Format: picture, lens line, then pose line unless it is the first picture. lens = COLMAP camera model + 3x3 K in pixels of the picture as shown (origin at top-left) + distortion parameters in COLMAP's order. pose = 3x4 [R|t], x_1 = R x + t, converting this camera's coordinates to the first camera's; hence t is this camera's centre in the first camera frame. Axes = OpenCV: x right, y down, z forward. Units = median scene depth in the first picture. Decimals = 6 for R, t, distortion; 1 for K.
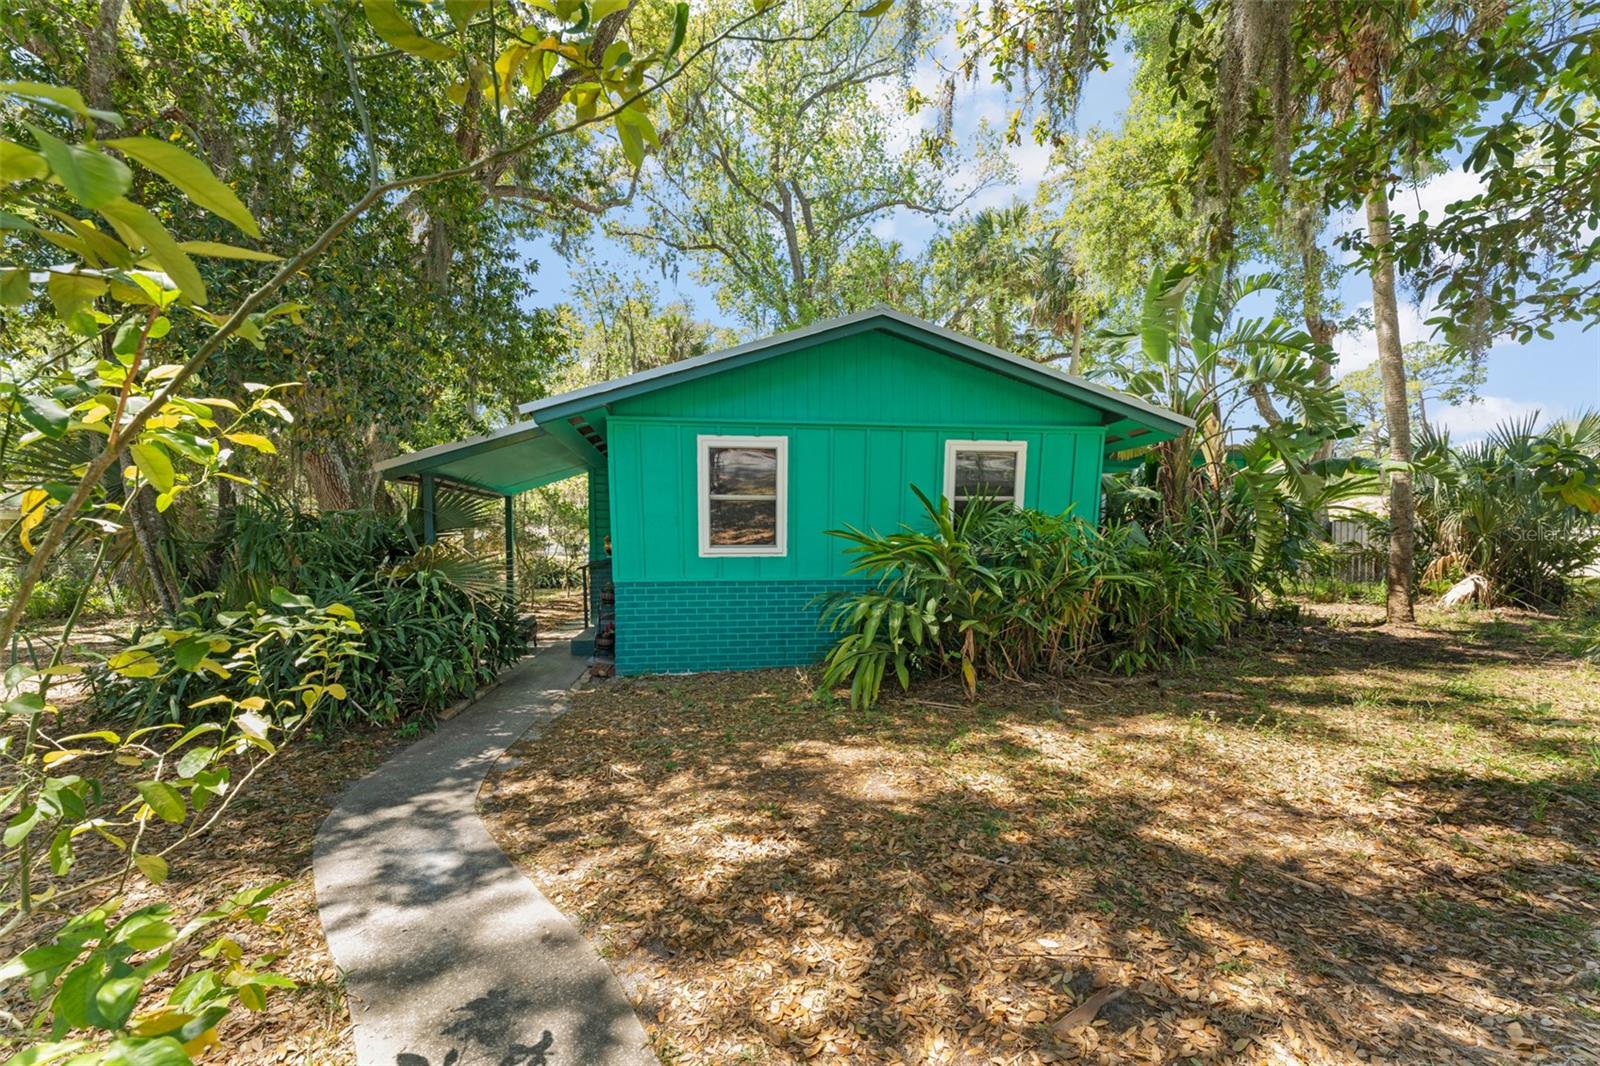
lens RADIAL K [[648.7, 0, 799.6], [0, 648.7, 582.9], [0, 0, 1]] dist [0.002646, -0.000102]
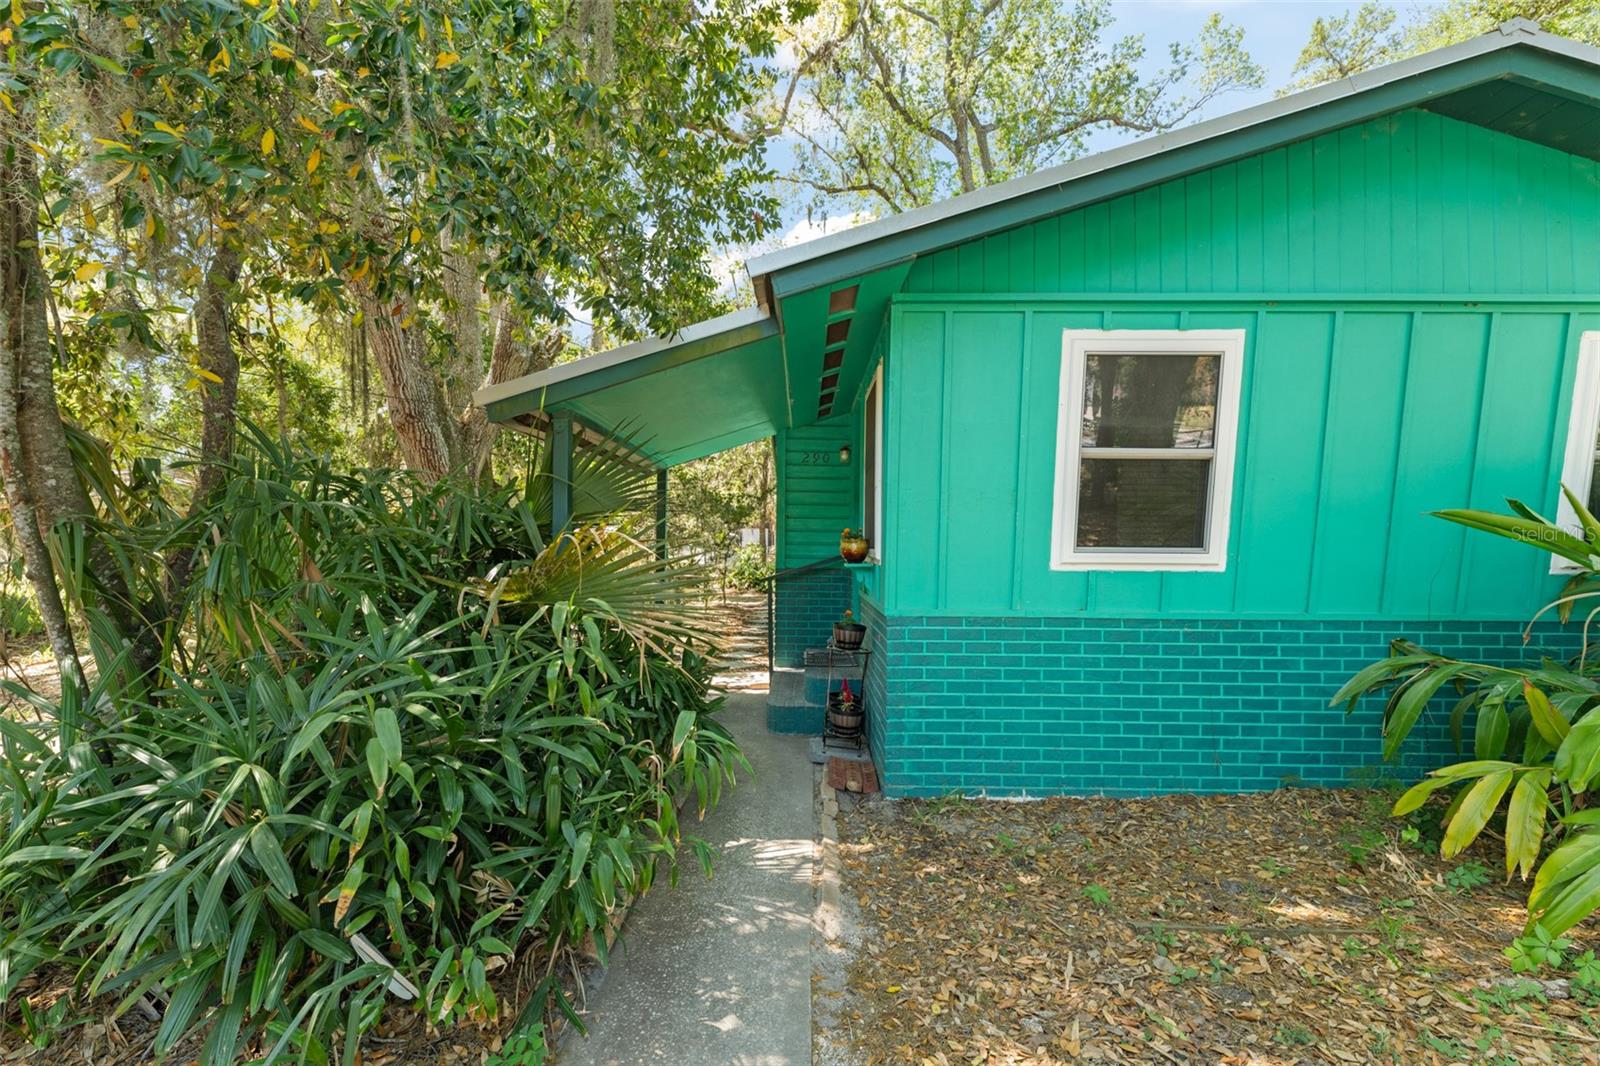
lens RADIAL K [[700.0, 0, 795.6], [0, 700.0, 547.4], [0, 0, 1]] dist [0.001393, 0.000826]
pose [[0.987938, 0.012124, -0.154376, -0.262499], [-0.021057, 0.998188, -0.056361, -0.021539], [0.153413, 0.058932, 0.986403, 0.415336]]
